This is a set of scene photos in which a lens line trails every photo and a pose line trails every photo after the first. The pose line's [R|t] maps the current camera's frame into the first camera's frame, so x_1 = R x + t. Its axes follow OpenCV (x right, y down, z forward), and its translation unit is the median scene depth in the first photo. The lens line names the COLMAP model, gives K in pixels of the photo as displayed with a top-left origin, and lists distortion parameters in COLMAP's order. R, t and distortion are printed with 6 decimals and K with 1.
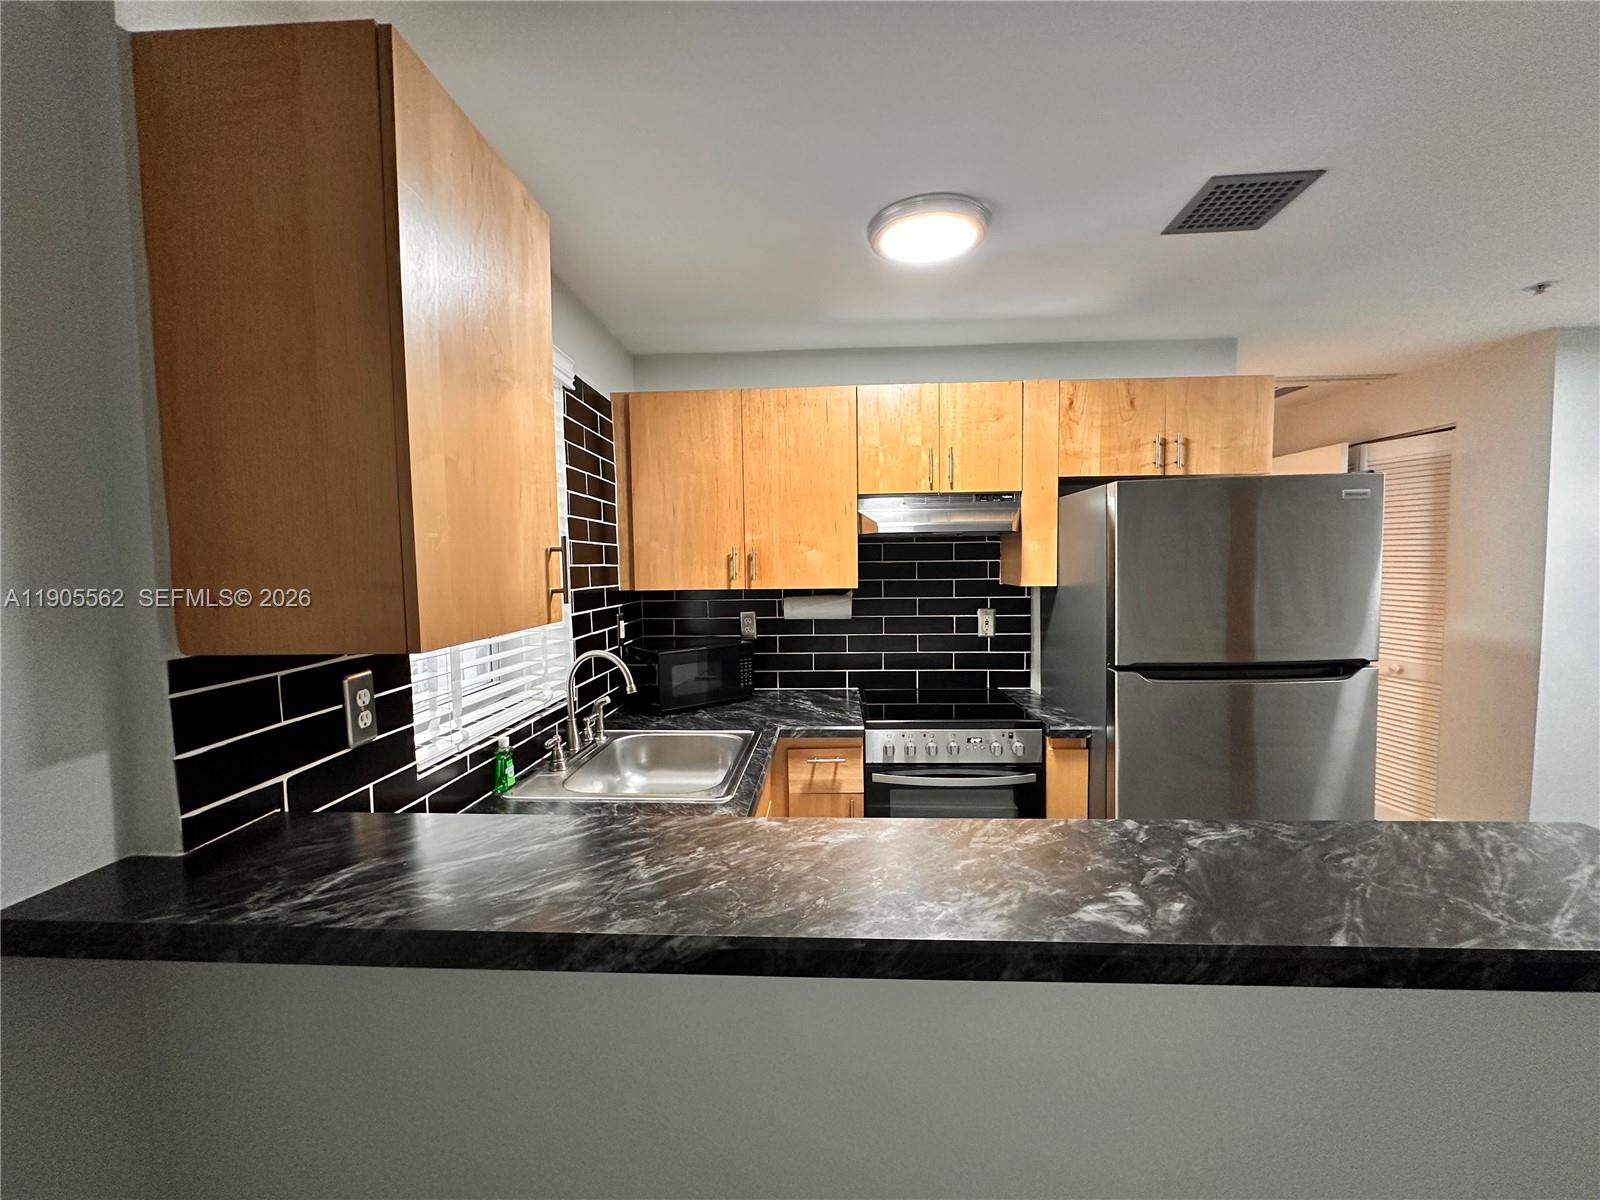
lens RADIAL K [[637.5, 0, 799.5], [0, 637.5, 602.0], [0, 0, 1]] dist [-0.002297, -0.000167]
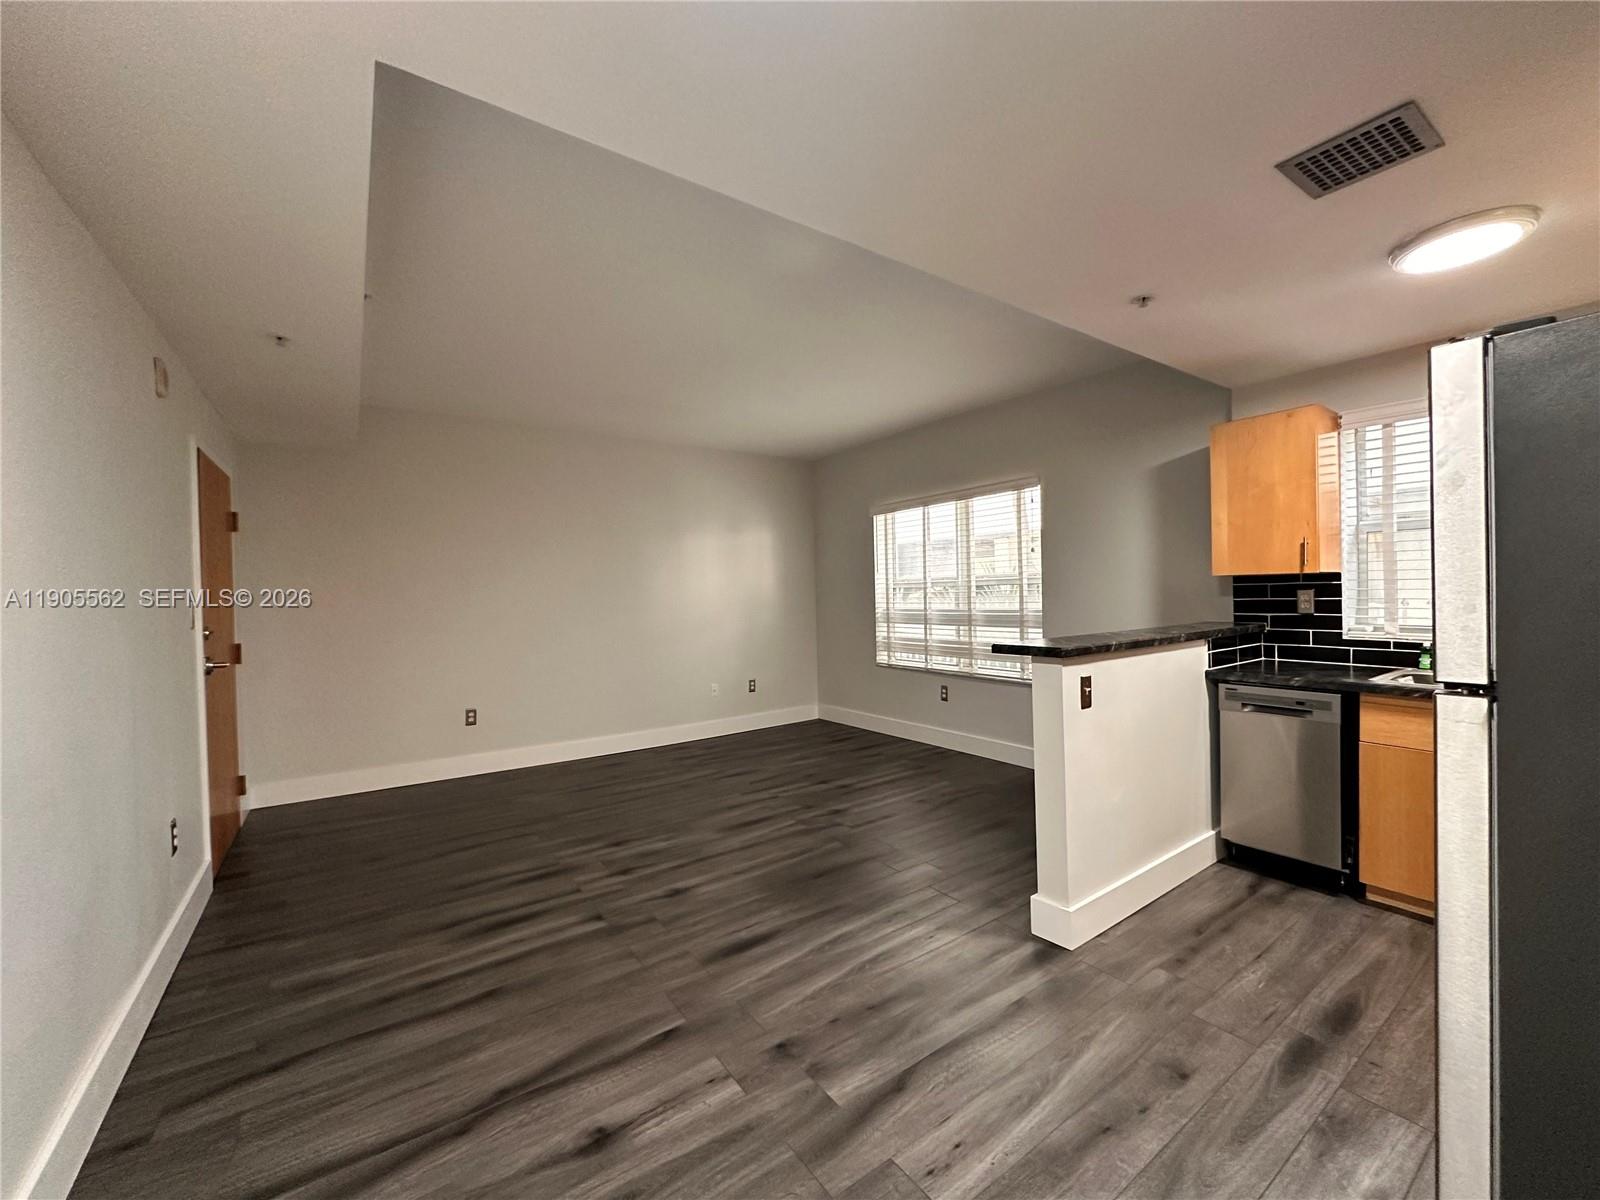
lens RADIAL K [[637.5, 0, 800.3], [0, 637.5, 598.2], [0, 0, 1]] dist [-0.002297, -0.000167]
pose [[-0.790129, 0.040318, -0.611613, 2.843661], [0.000463, 0.997873, 0.065183, -0.035627], [0.612941, 0.051220, -0.788467, 1.850453]]
